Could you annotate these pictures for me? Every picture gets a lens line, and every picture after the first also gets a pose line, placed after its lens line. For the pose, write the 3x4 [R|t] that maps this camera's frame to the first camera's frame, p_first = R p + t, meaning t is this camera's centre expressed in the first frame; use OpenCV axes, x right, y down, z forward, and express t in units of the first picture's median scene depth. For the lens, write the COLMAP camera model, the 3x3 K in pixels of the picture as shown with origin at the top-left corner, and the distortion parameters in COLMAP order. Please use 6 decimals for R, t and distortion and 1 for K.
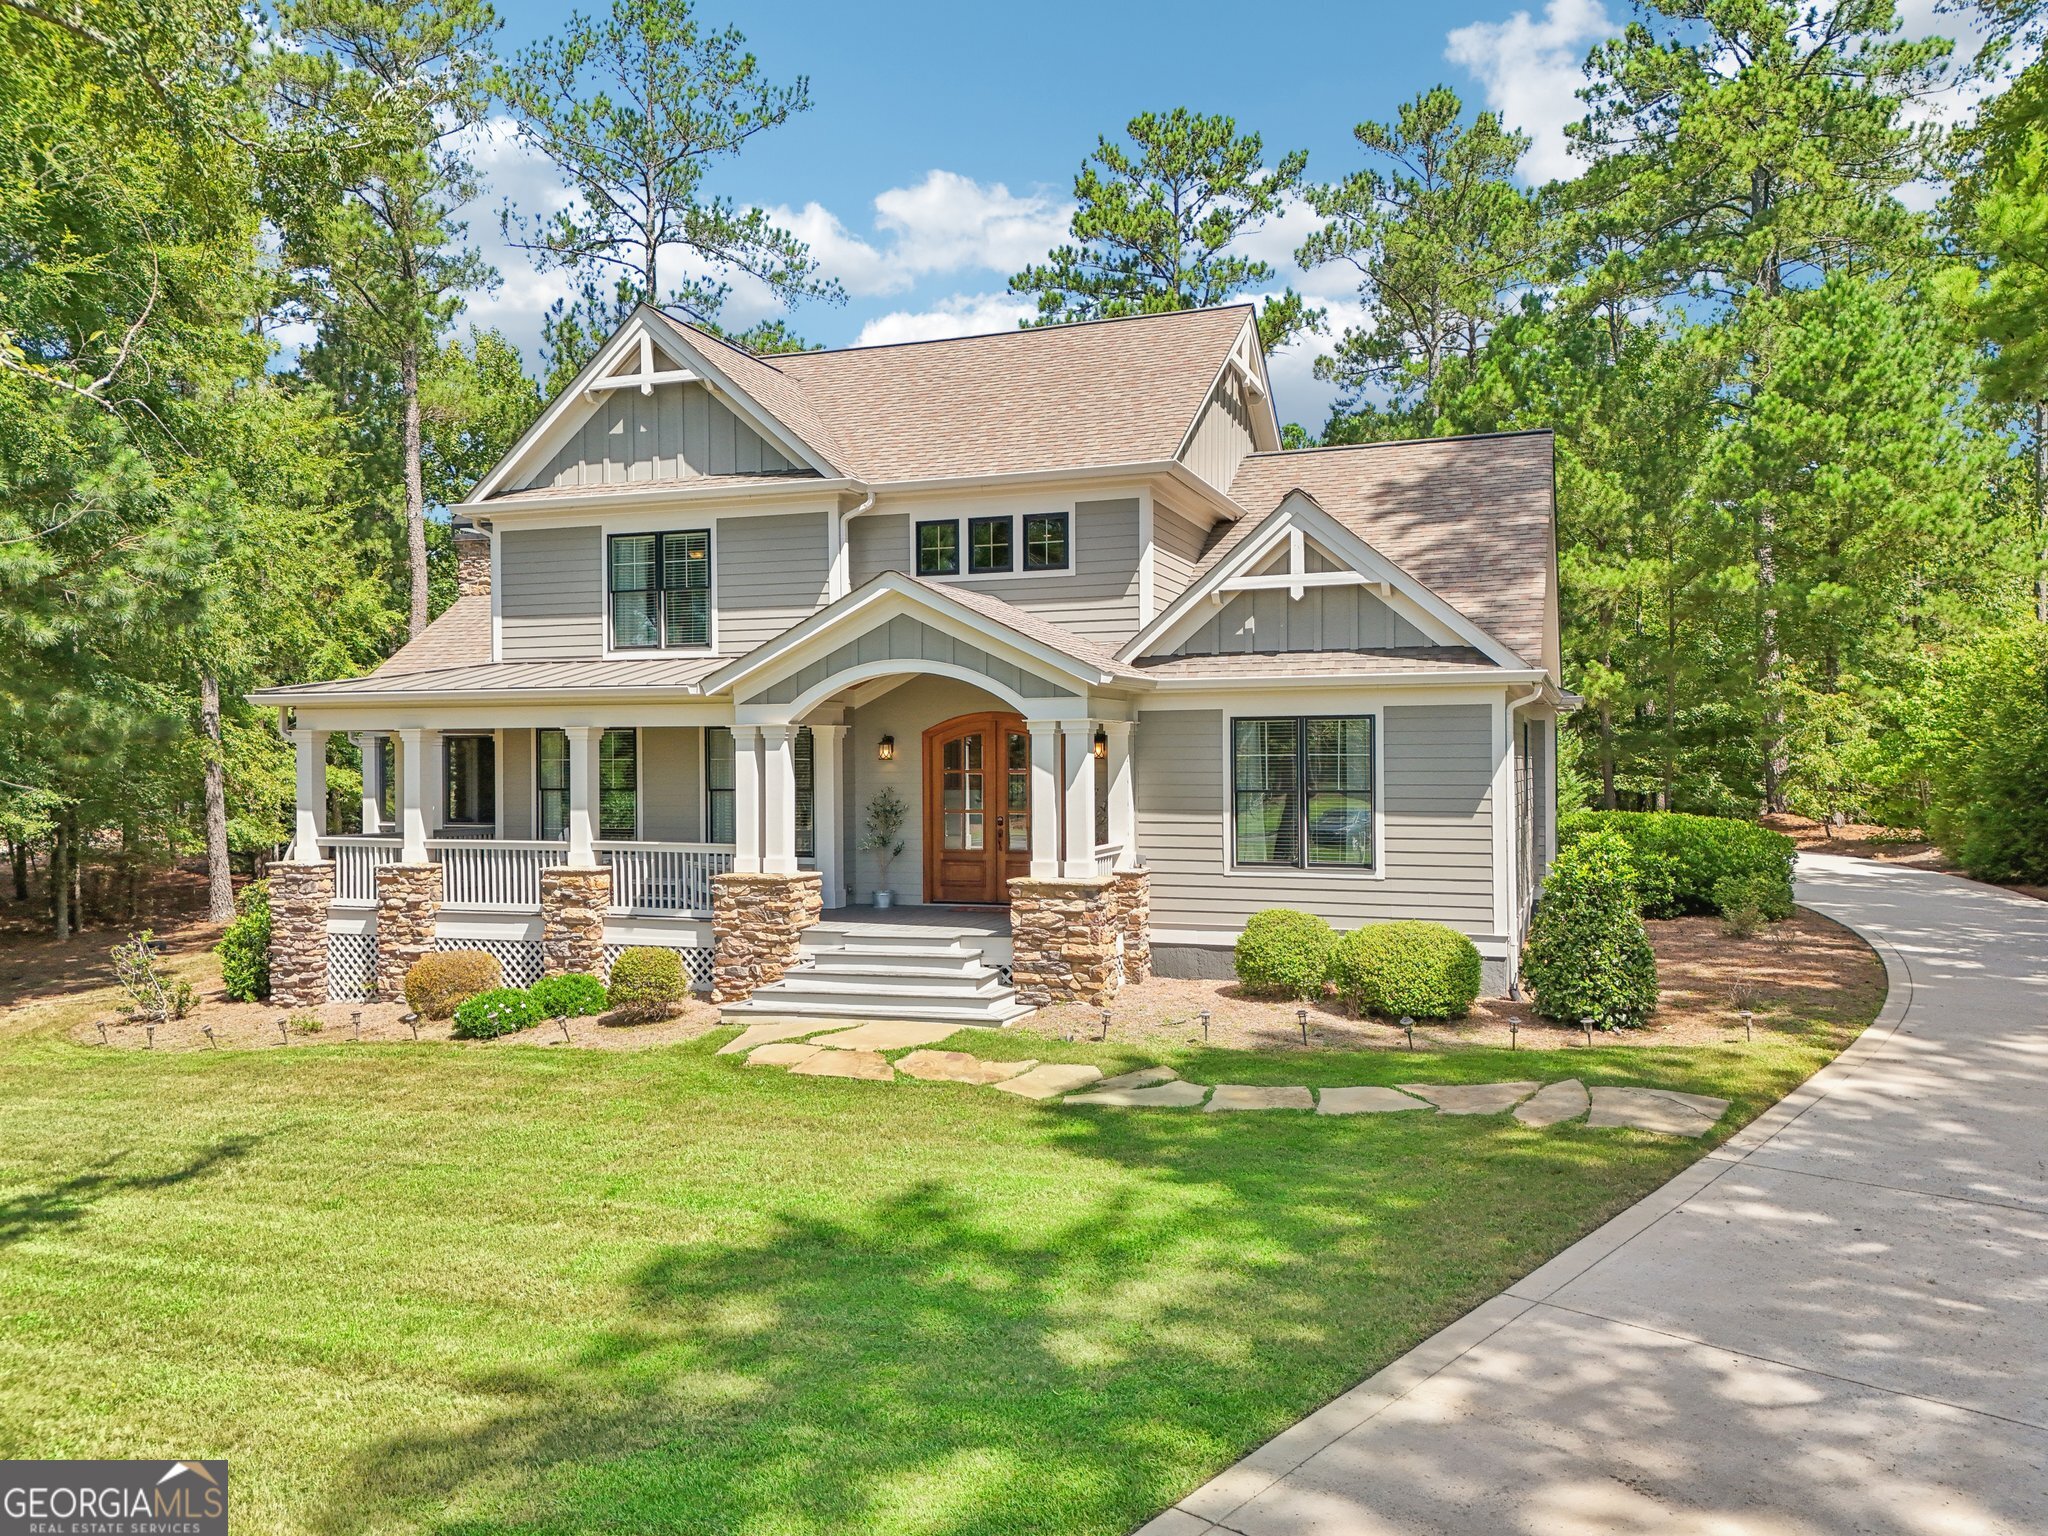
lens RADIAL K [[1425.7, 0, 1139.3], [0, 1425.7, 773.2], [0, 0, 1]] dist [0.094938, -0.121749]
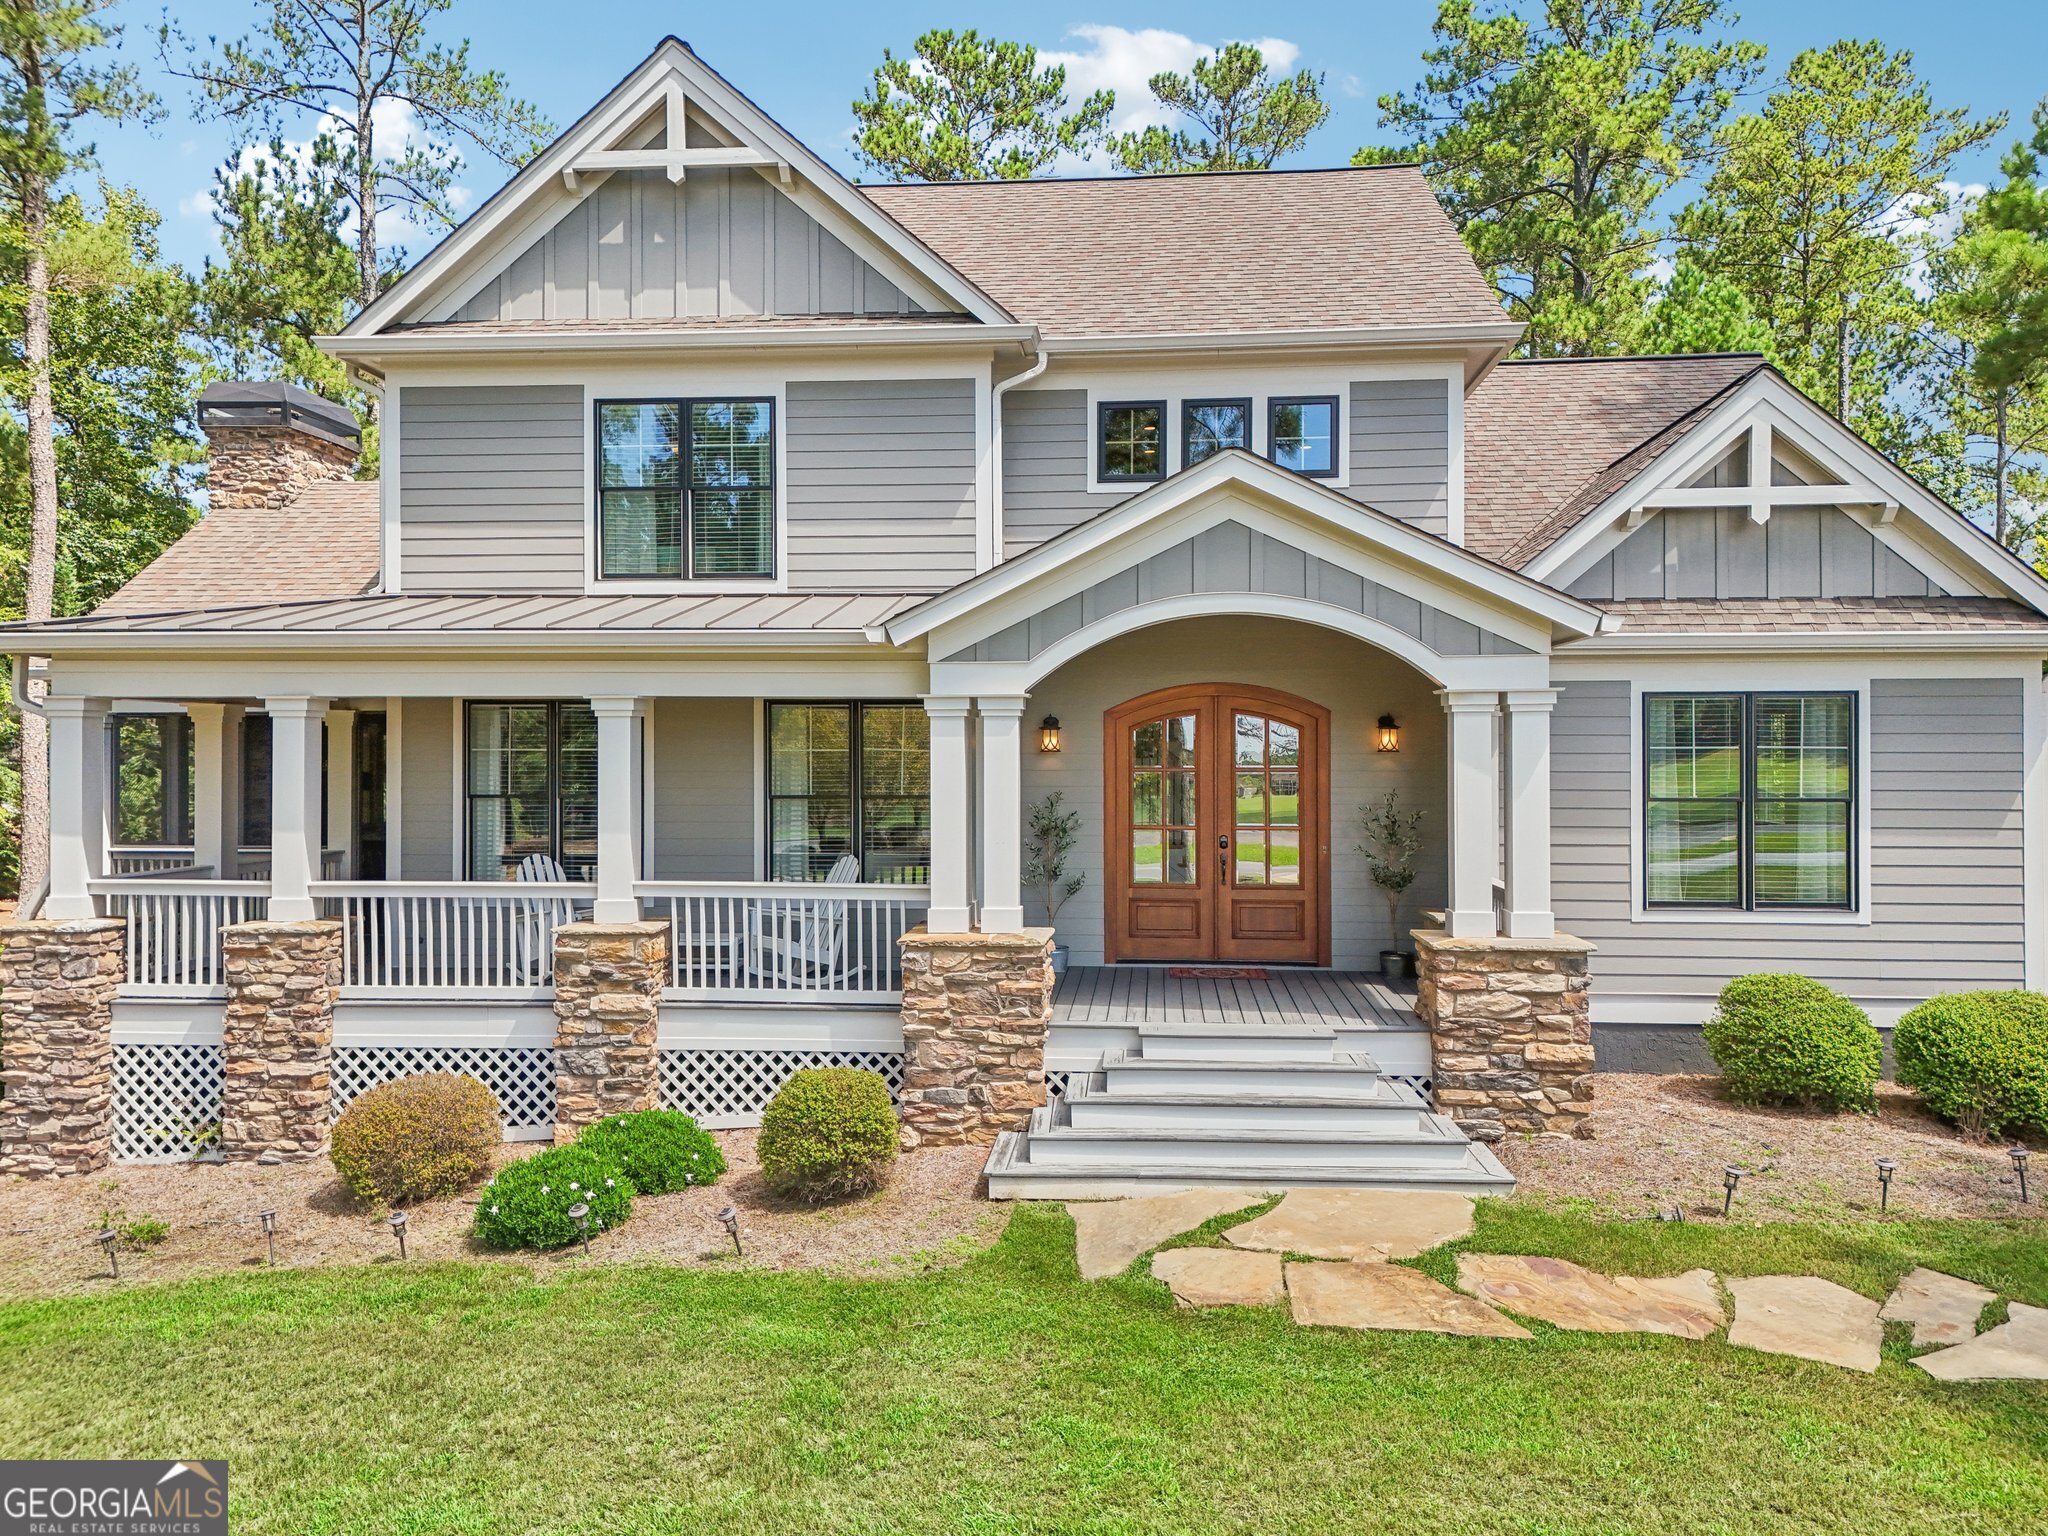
lens RADIAL K [[1419.9, 0, 1076.6], [0, 1419.9, 759.0], [0, 0, 1]] dist [0.078026, -0.064557]
pose [[0.973282, 0.004395, 0.229573, -0.328808], [-0.002258, 0.999952, -0.009571, 0.000141], [-0.229604, 0.008797, 0.973244, 0.354848]]
